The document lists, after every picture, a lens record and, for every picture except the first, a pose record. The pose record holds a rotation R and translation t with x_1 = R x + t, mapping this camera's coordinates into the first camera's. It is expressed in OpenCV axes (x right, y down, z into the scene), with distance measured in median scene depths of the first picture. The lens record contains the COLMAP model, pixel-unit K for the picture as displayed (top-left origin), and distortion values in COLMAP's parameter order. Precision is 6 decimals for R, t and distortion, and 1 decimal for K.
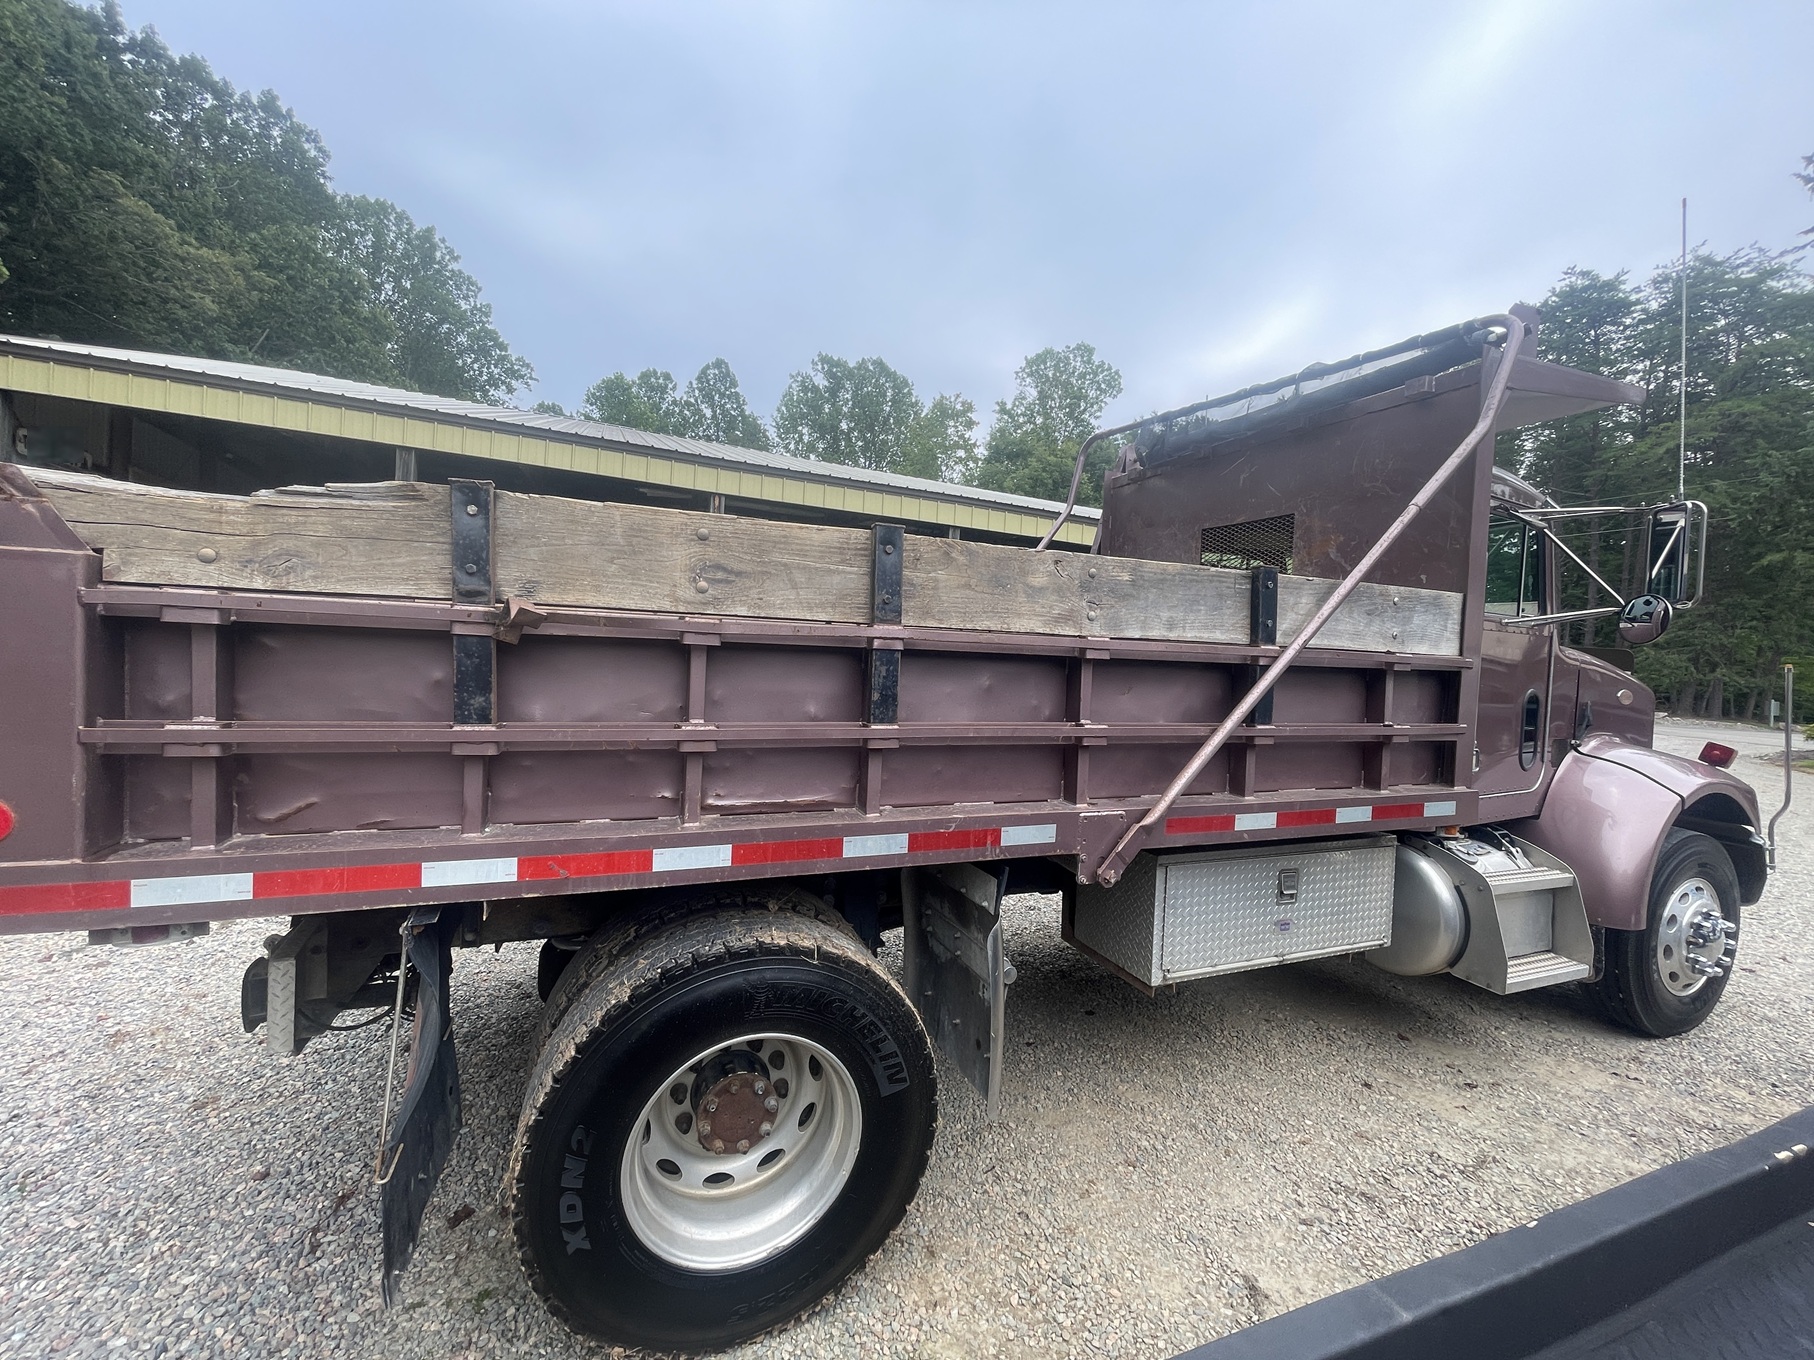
lens RADIAL K [[729.8, 0, 904.7], [0, 729.8, 671.8], [0, 0, 1]] dist [-0.001351, -0.000678]
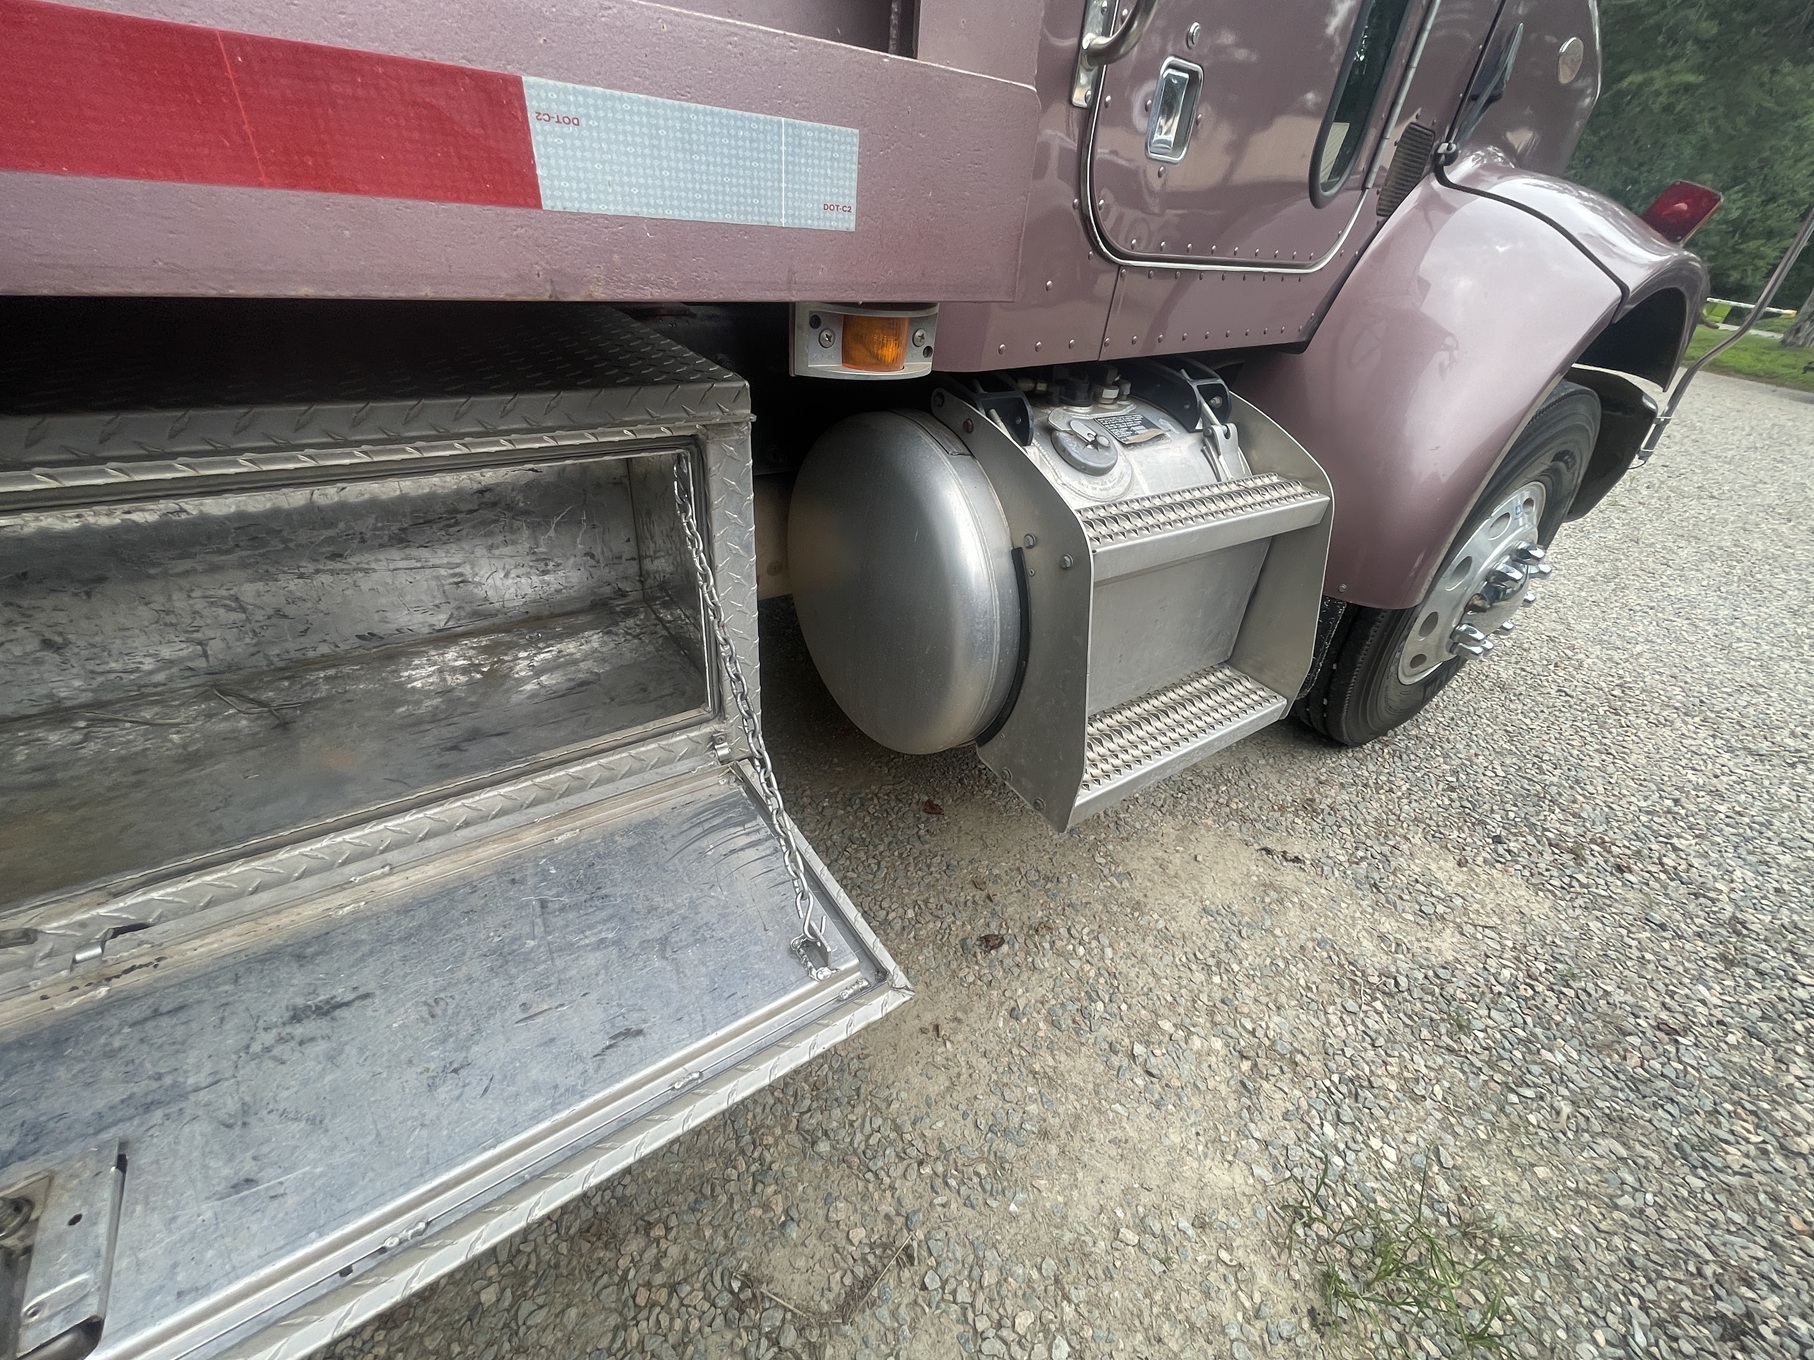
lens RADIAL K [[729.8, 0, 909.8], [0, 729.8, 676.3], [0, 0, 1]] dist [-0.001351, -0.000678]
pose [[0.972853, -0.085522, 0.215043, 0.529513], [-0.045006, 0.841557, 0.538290, 0.139988], [-0.227007, -0.533355, 0.814862, 0.594517]]
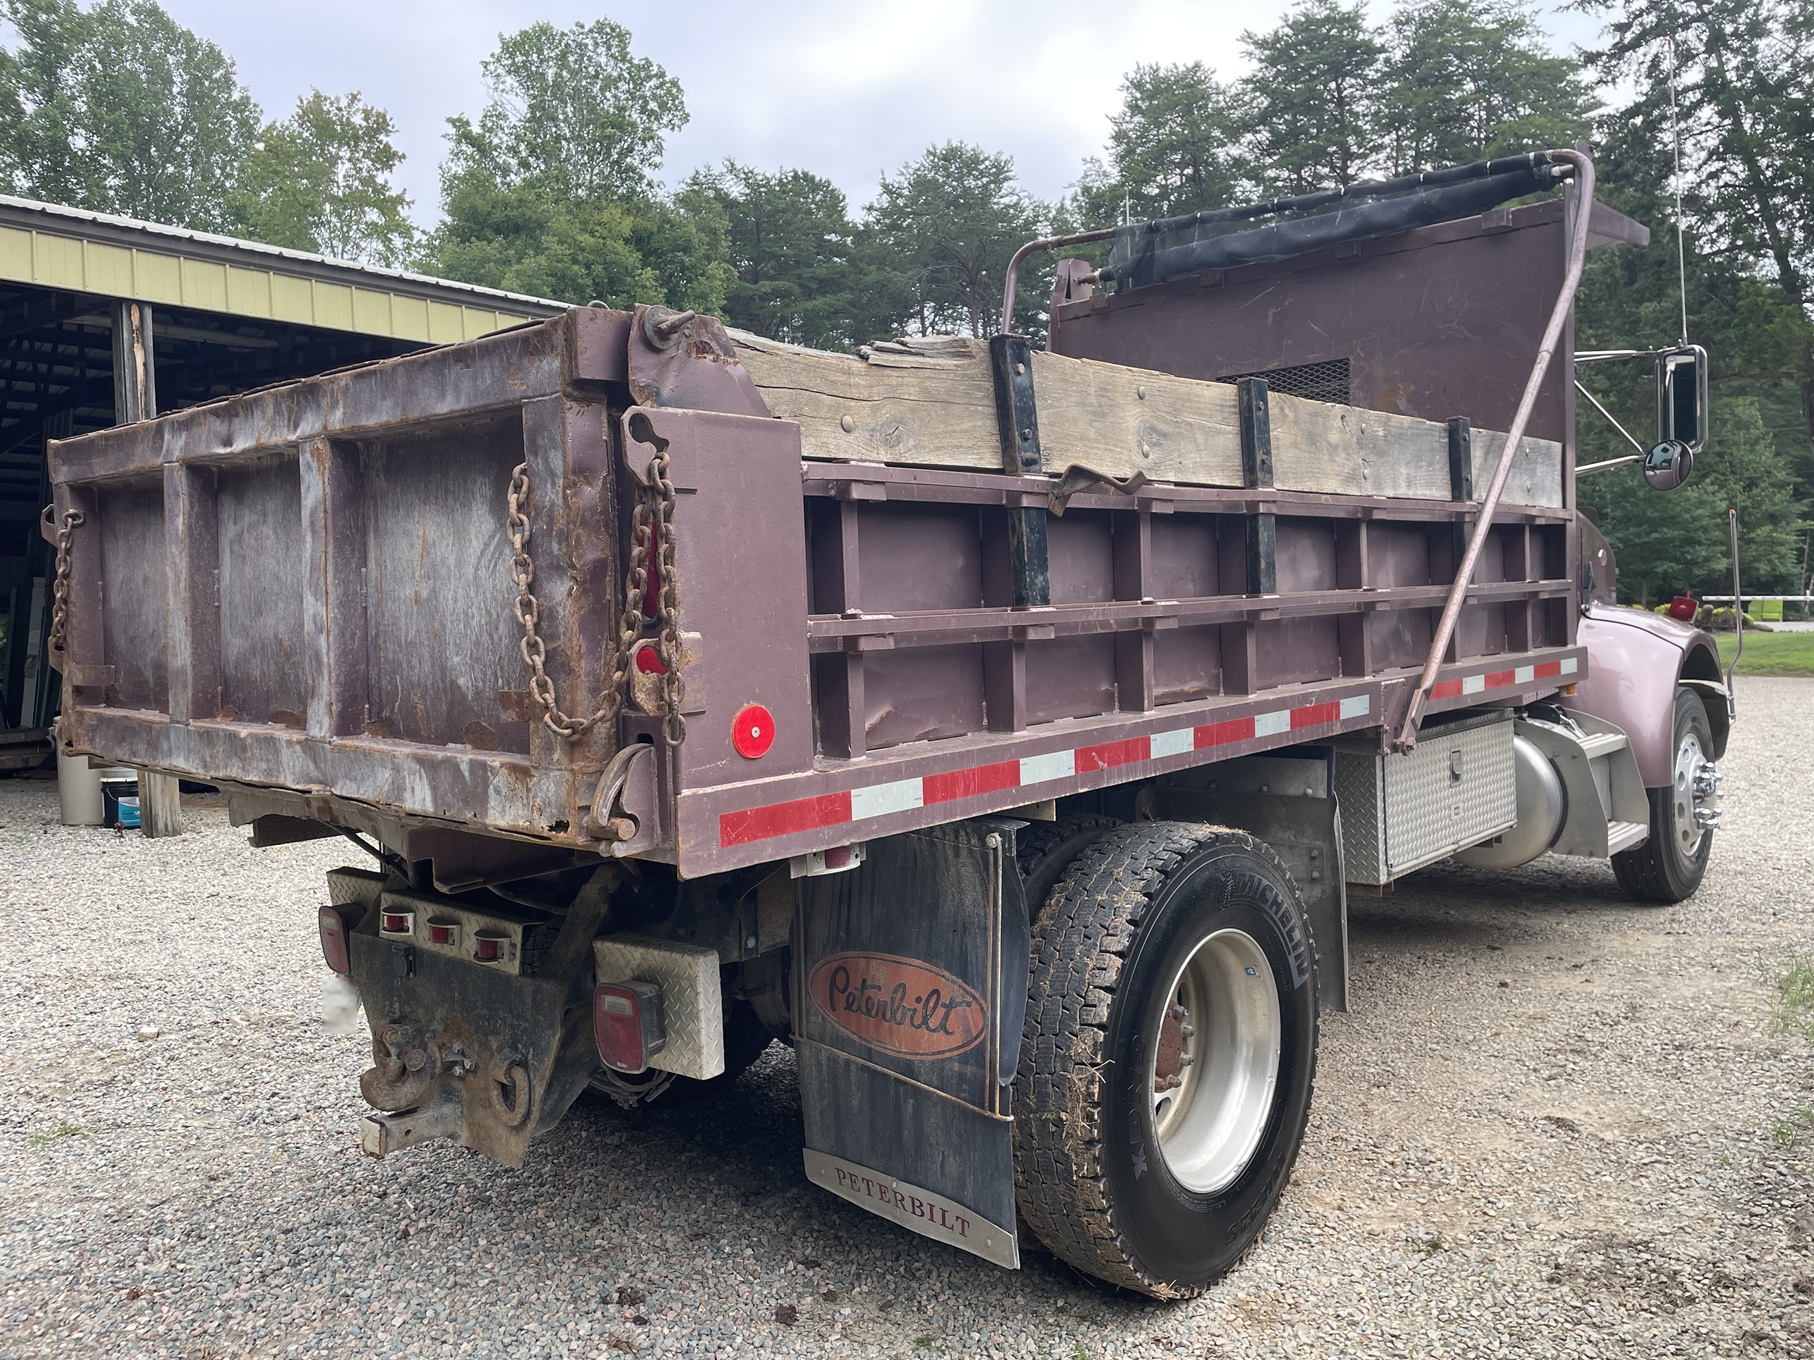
lens RADIAL K [[1394.0, 0, 914.0], [0, 1394.0, 669.7], [0, 0, 1]] dist [0.035056, -0.029255]
pose [[0.888846, -0.098559, 0.447480, -0.639641], [0.090160, 0.995120, 0.040090, 0.028568], [-0.449247, 0.004711, 0.893395, -0.203660]]
